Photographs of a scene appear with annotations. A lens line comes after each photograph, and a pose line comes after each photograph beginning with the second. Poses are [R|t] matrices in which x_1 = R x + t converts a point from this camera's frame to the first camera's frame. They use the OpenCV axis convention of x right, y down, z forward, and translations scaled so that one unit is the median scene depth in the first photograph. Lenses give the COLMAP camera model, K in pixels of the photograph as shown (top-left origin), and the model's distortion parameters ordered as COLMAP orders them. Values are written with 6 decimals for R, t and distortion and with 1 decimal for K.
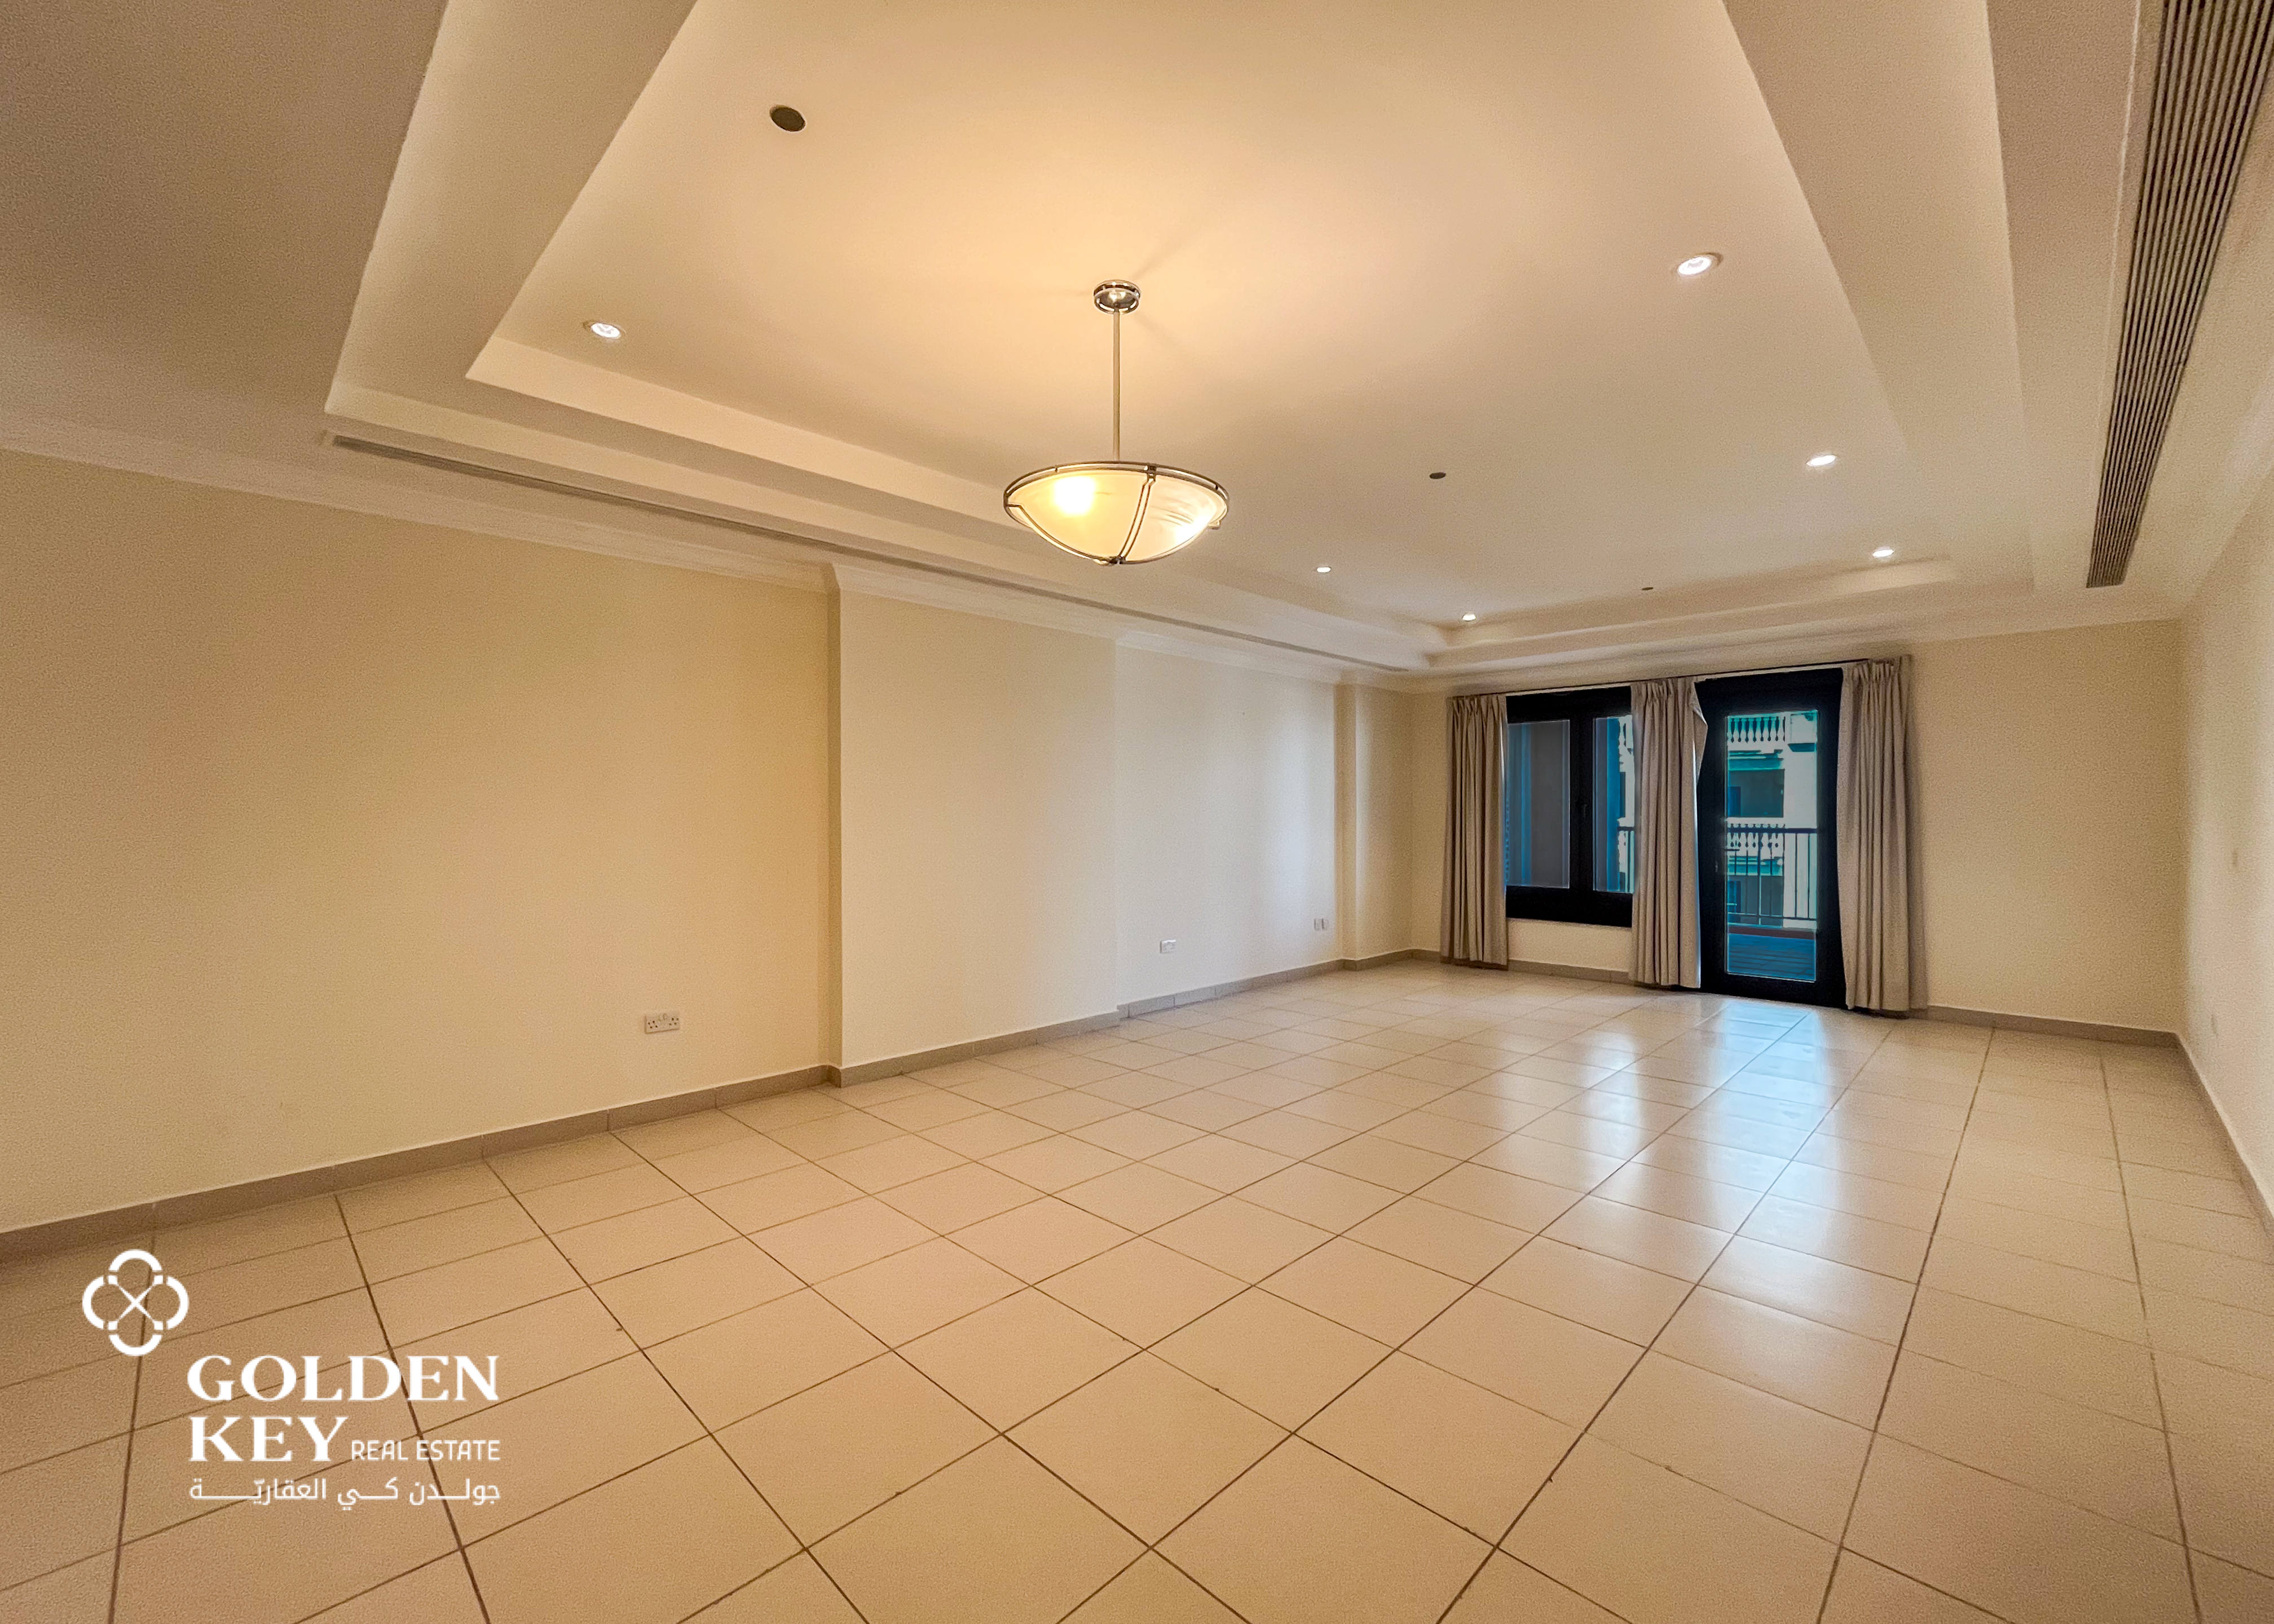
lens RADIAL K [[925.9, 0, 1120.8], [0, 925.9, 811.4], [0, 0, 1]] dist [-0.000642, 0.000128]
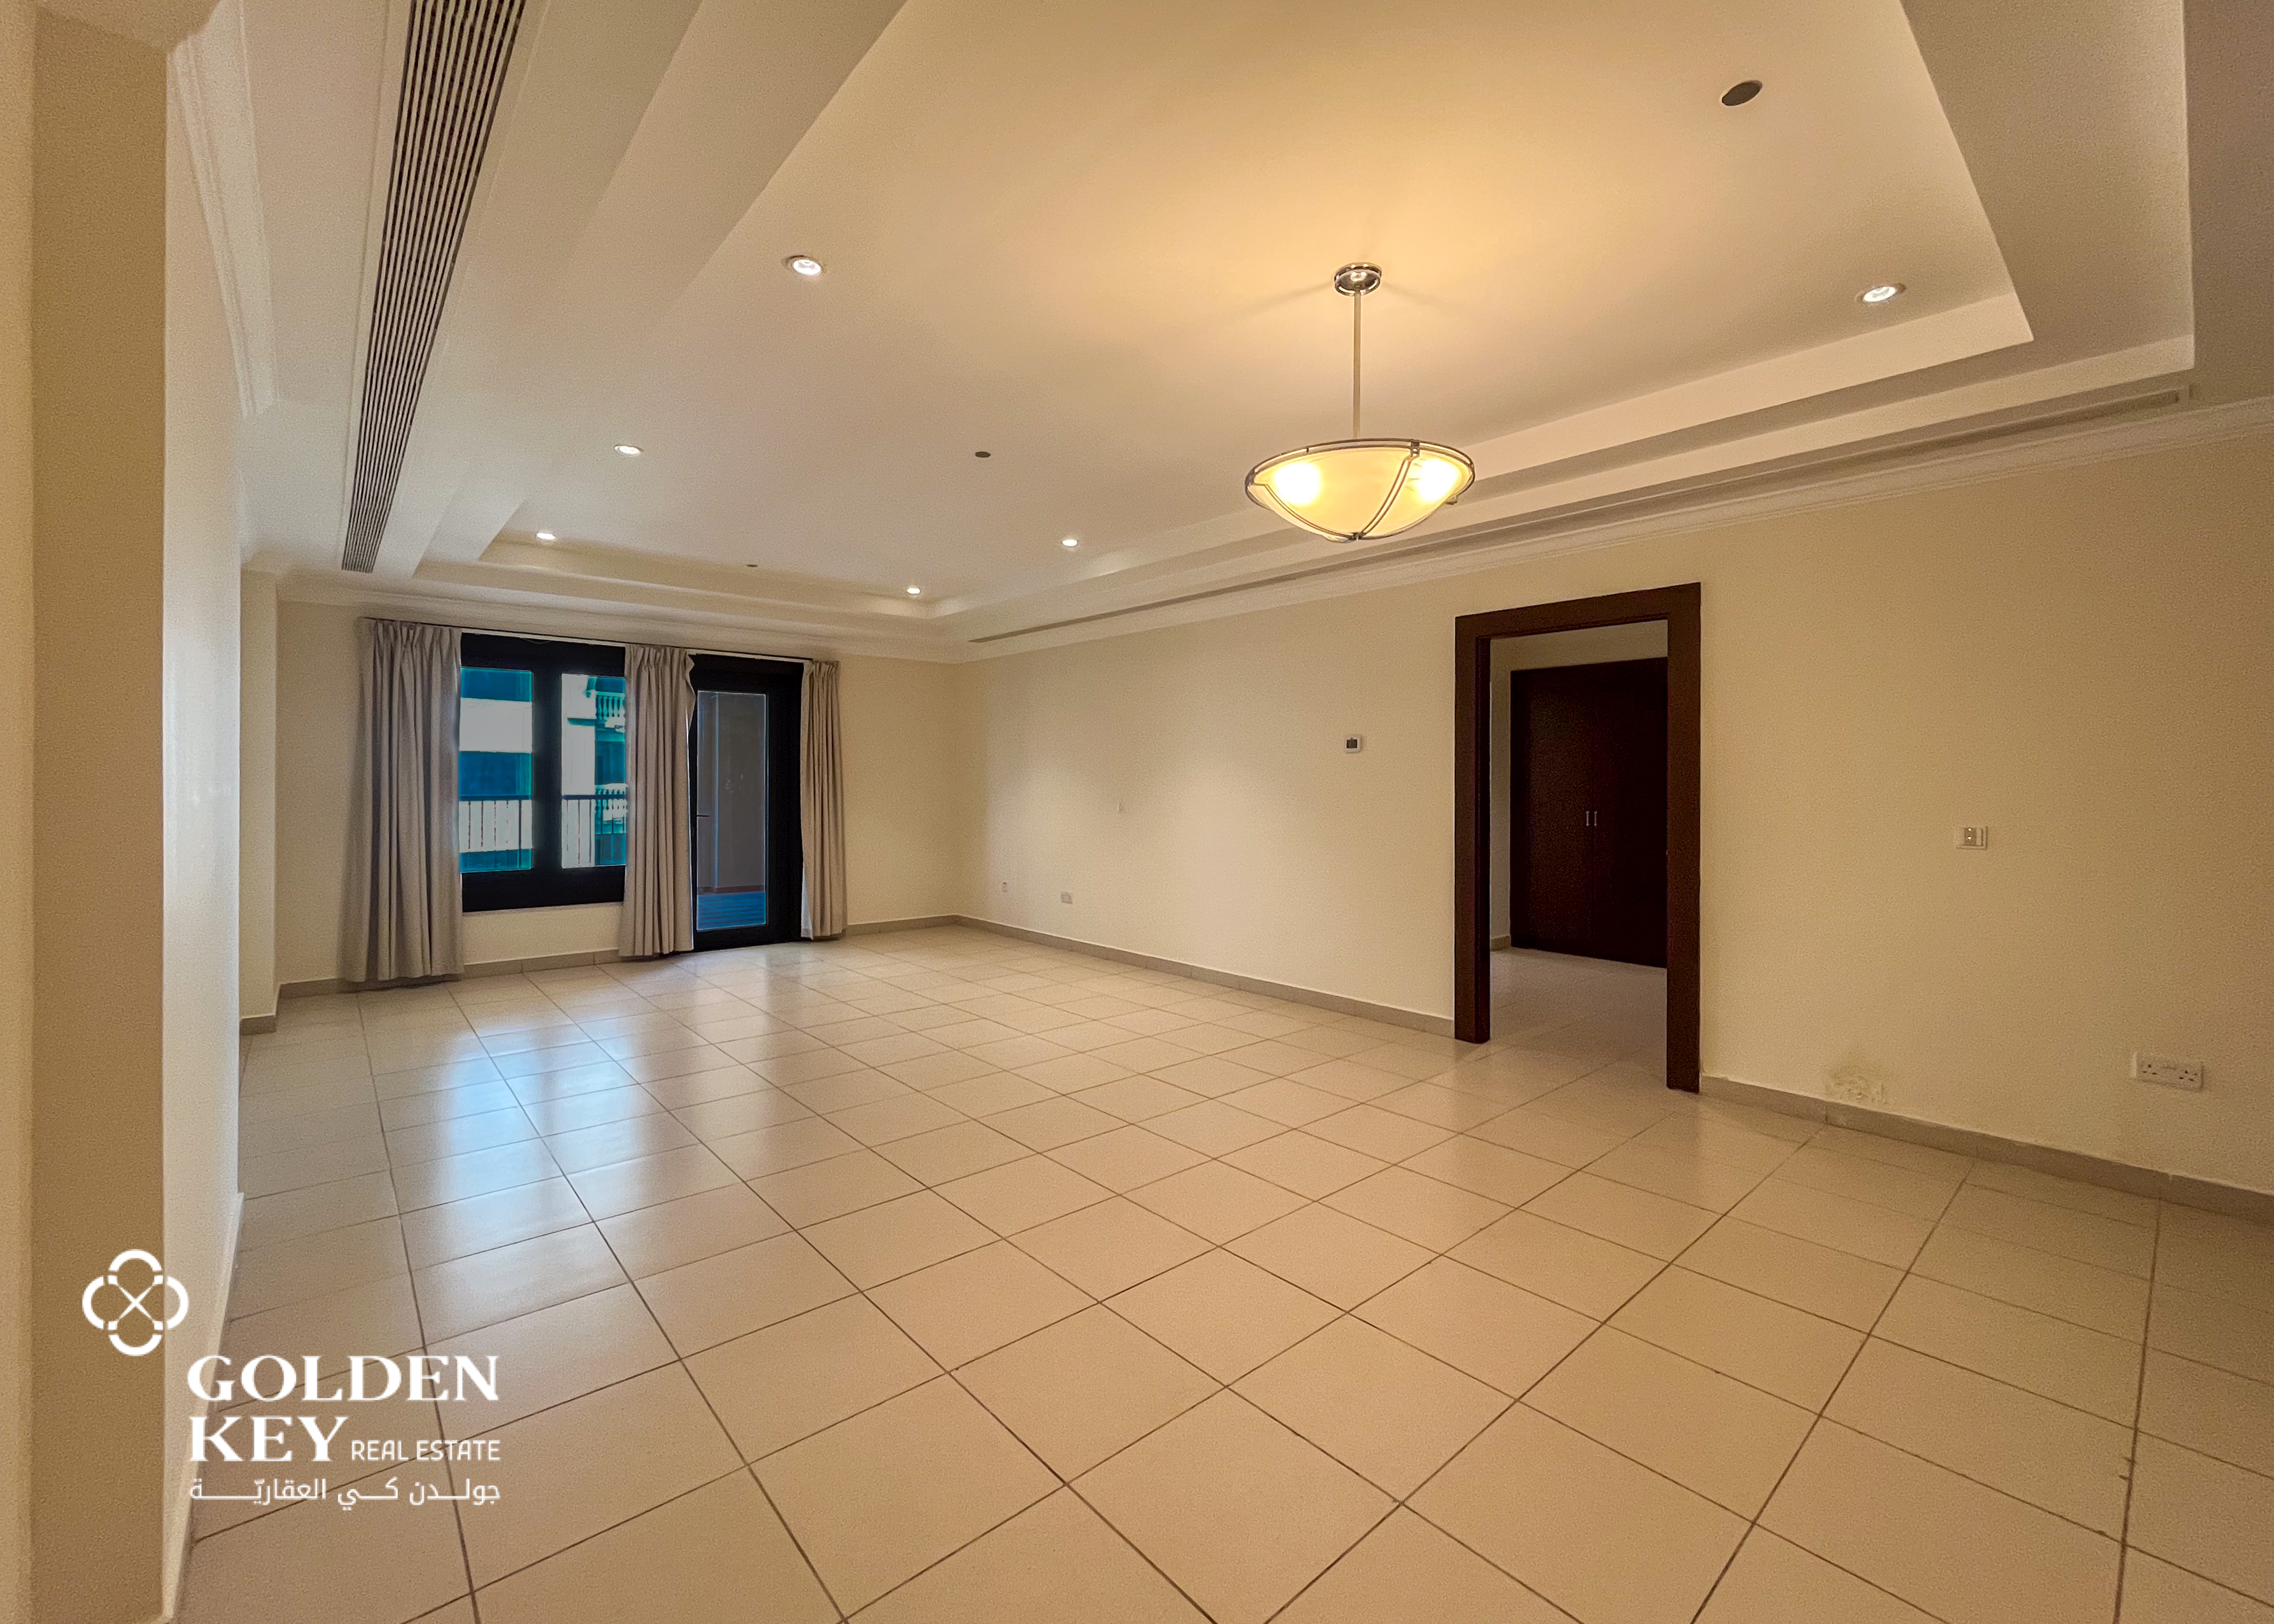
lens RADIAL K [[949.3, 0, 1142.3], [0, 949.3, 783.0], [0, 0, 1]] dist [-0.001524, -0.000123]
pose [[0.058187, -0.000836, 0.998305, -0.393426], [-0.004996, 0.999987, 0.001129, 0.000206], [-0.998293, -0.005053, 0.058182, 0.415148]]
